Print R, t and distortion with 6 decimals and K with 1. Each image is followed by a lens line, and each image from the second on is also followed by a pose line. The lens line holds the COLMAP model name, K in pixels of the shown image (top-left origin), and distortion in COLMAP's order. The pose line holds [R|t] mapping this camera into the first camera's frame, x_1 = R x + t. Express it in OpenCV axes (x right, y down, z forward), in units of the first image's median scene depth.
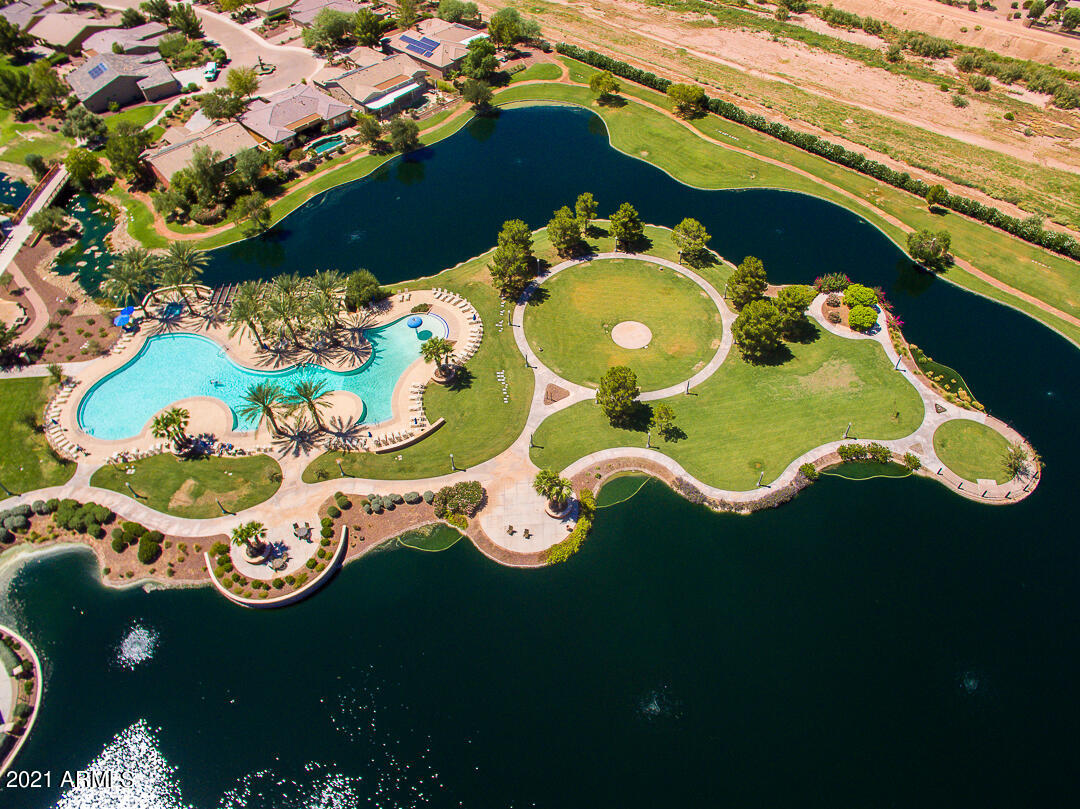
lens RADIAL K [[727.4, 0, 559.3], [0, 727.4, 398.9], [0, 0, 1]] dist [-0.124459, 0.089612]
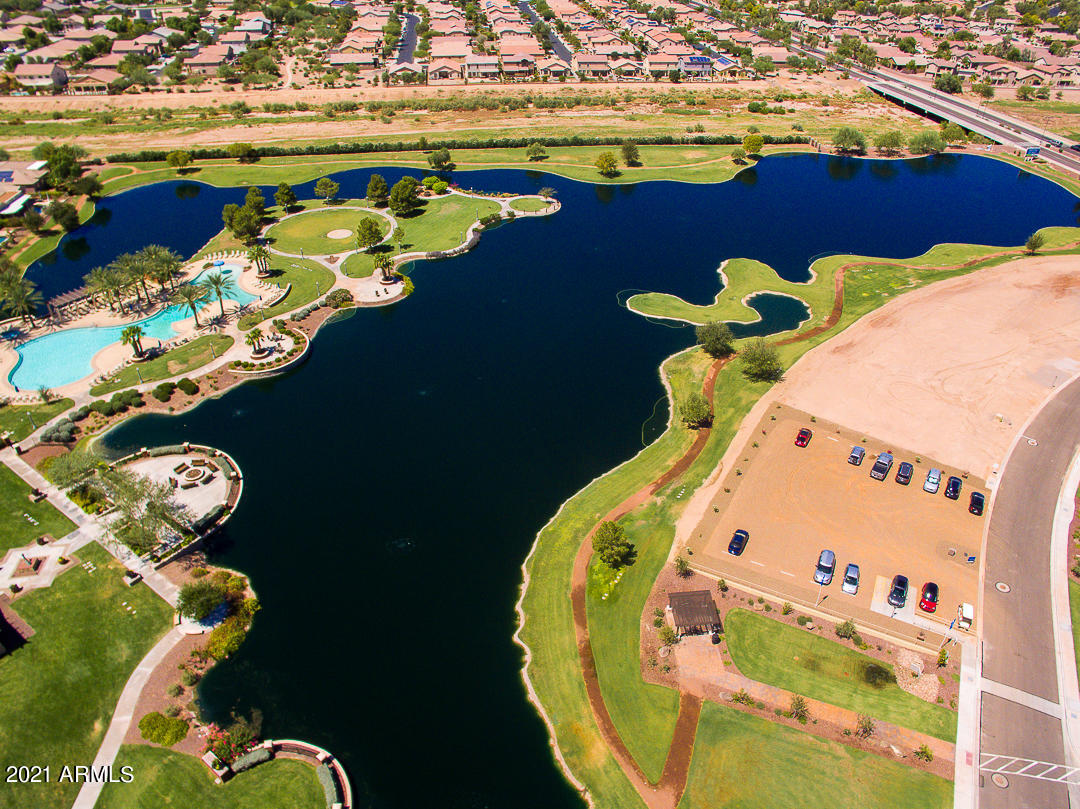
lens RADIAL K [[750.9, 0, 559.0], [0, 750.9, 404.5], [0, 0, 1]] dist [-0.122730, 0.089638]
pose [[0.625021, -0.426792, 0.653603, -0.881674], [0.567565, 0.823313, -0.005135, 0.539825], [-0.535929, 0.374172, 0.756820, -0.388376]]
